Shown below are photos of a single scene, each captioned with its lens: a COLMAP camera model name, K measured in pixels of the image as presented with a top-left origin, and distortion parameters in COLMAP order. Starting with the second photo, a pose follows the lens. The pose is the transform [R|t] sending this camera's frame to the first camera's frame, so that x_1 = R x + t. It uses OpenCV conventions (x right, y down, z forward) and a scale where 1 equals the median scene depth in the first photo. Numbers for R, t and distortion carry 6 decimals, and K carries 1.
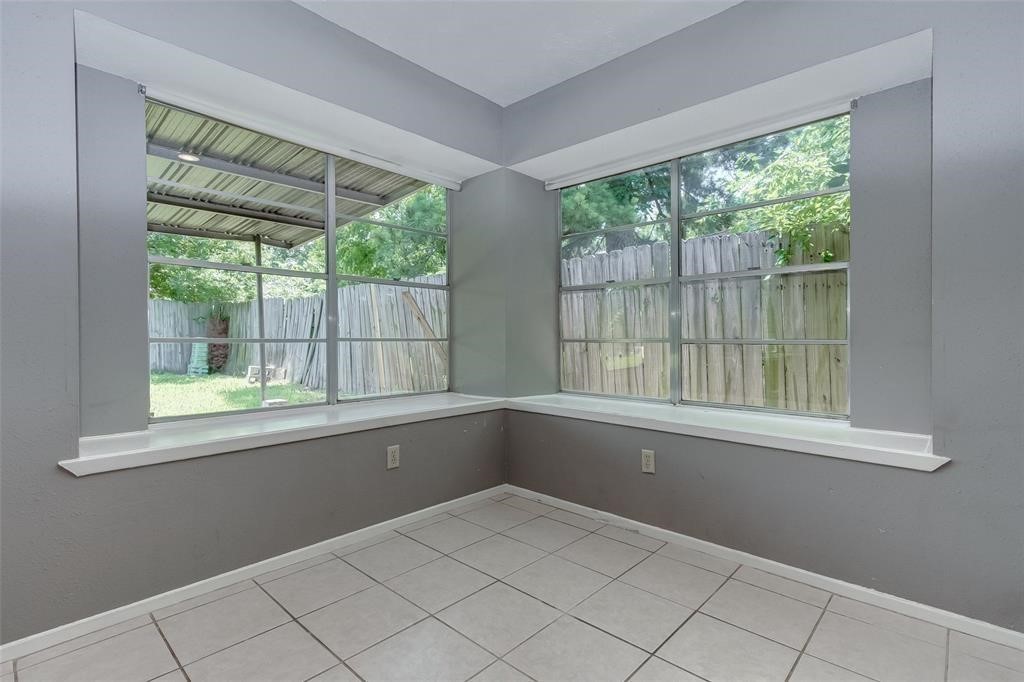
lens RADIAL K [[489.4, 0, 511.2], [0, 489.4, 354.0], [0, 0, 1]] dist [-0.001105, 0.000079]
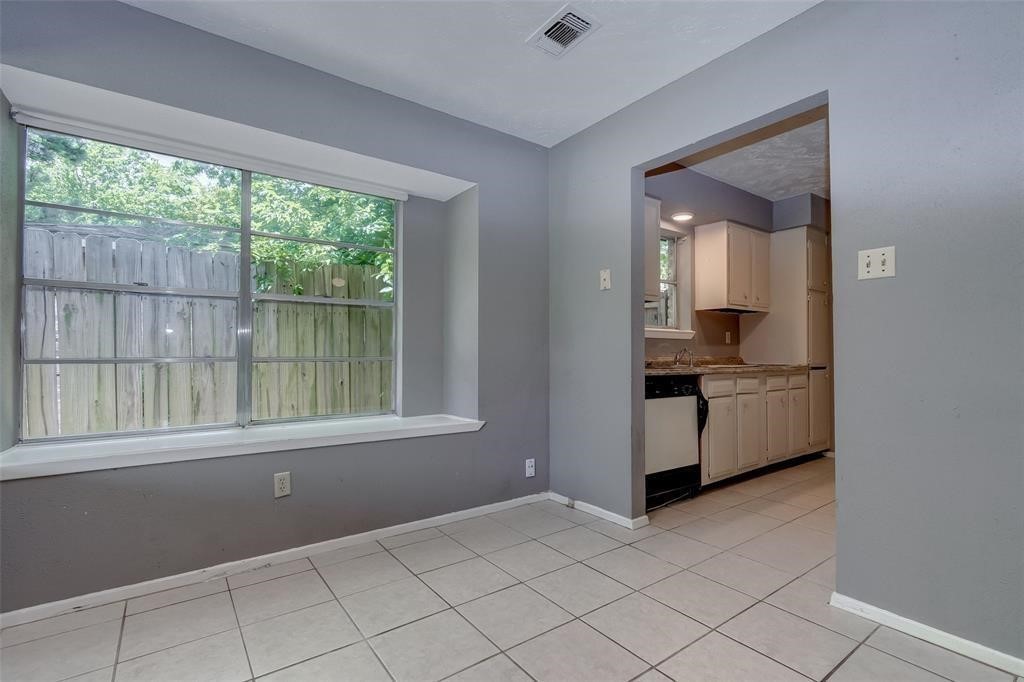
lens RADIAL K [[460.1, 0, 514.9], [0, 460.1, 349.7], [0, 0, 1]] dist [-0.003023, 0.000144]
pose [[0.187224, 0.010790, 0.982258, -0.369167], [0.034892, 0.999236, -0.017627, -0.010370], [-0.981697, 0.037573, 0.186705, 0.257750]]
